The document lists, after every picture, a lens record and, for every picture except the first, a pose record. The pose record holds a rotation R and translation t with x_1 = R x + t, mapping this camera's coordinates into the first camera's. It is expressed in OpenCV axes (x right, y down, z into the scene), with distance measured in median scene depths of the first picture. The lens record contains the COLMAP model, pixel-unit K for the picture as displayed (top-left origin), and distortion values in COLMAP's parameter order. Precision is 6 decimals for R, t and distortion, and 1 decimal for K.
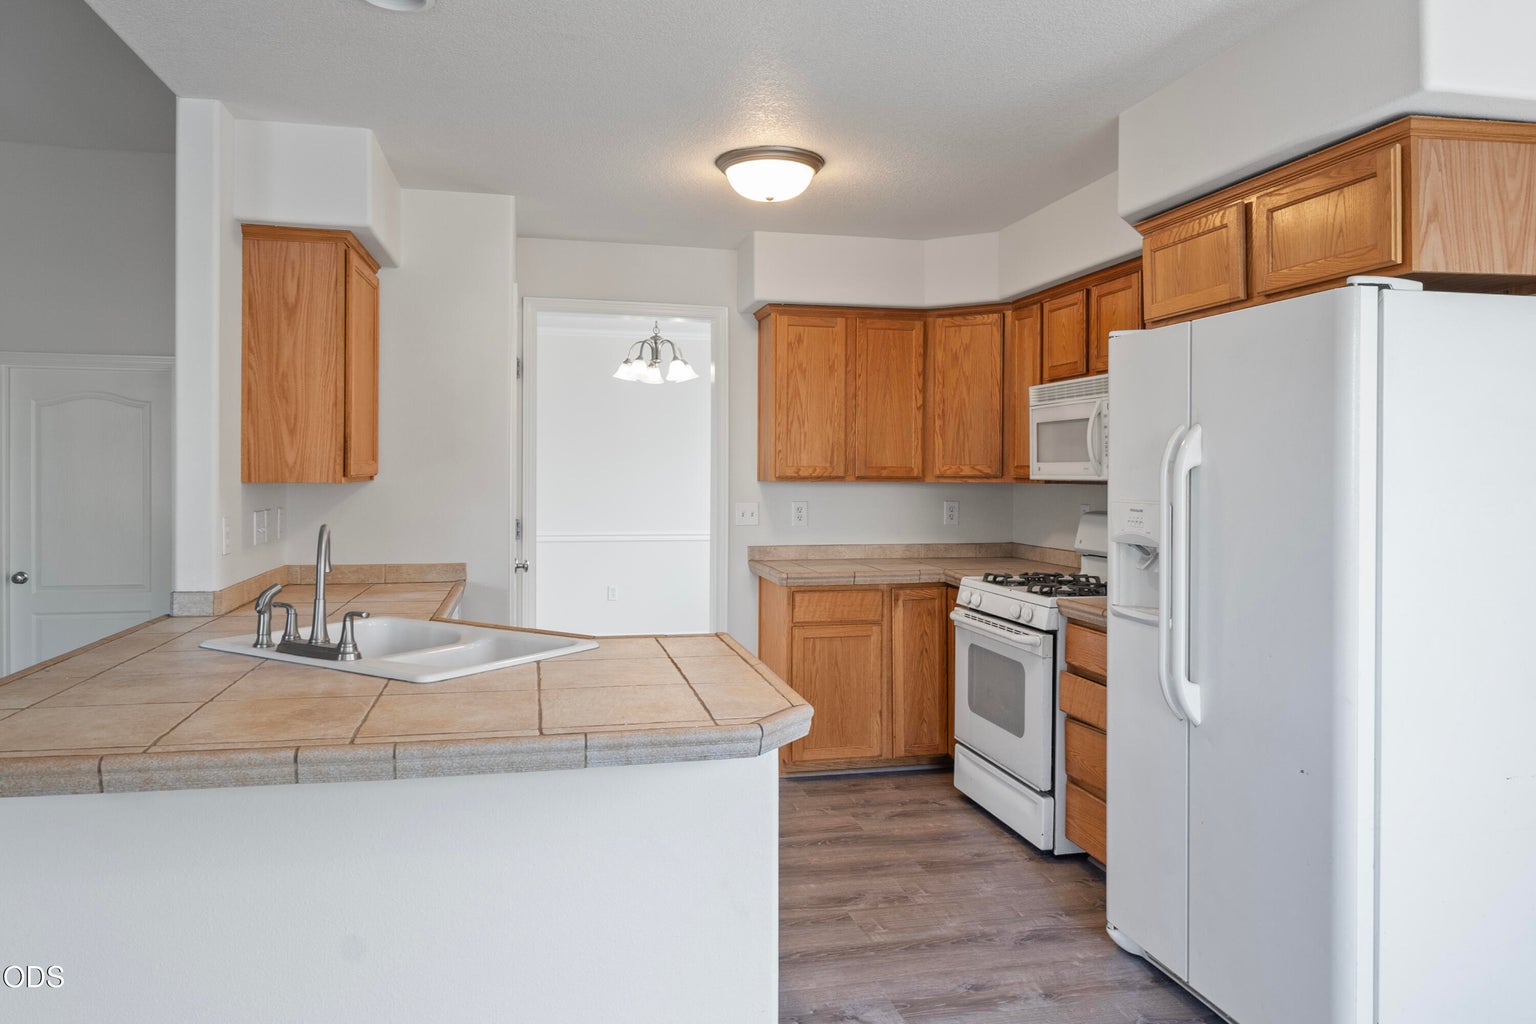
lens RADIAL K [[1114.3, 0, 768.0], [0, 1114.3, 512.0], [0, 0, 1]] dist [0.000673, 0.000323]
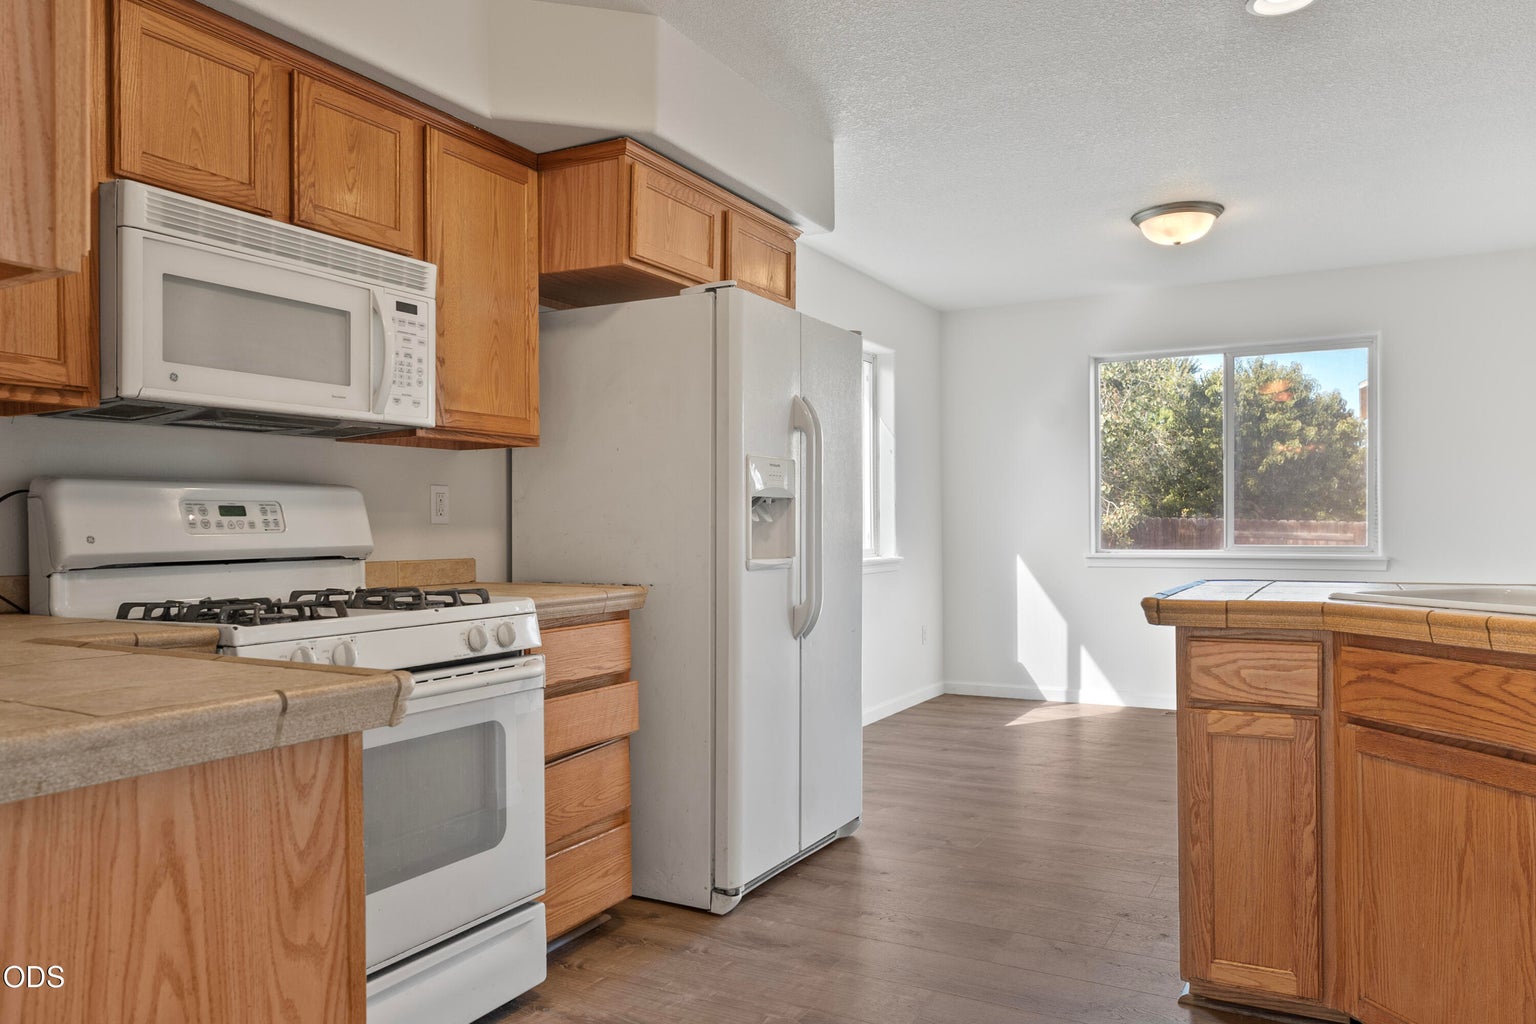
lens RADIAL K [[1114.3, 0, 768.0], [0, 1114.3, 512.0], [0, 0, 1]] dist [0.000673, 0.000323]
pose [[-0.762811, -0.008211, 0.646569, -0.323462], [0.015876, 0.999380, 0.031422, 0.007695], [-0.646426, 0.034233, -0.762208, 1.619611]]
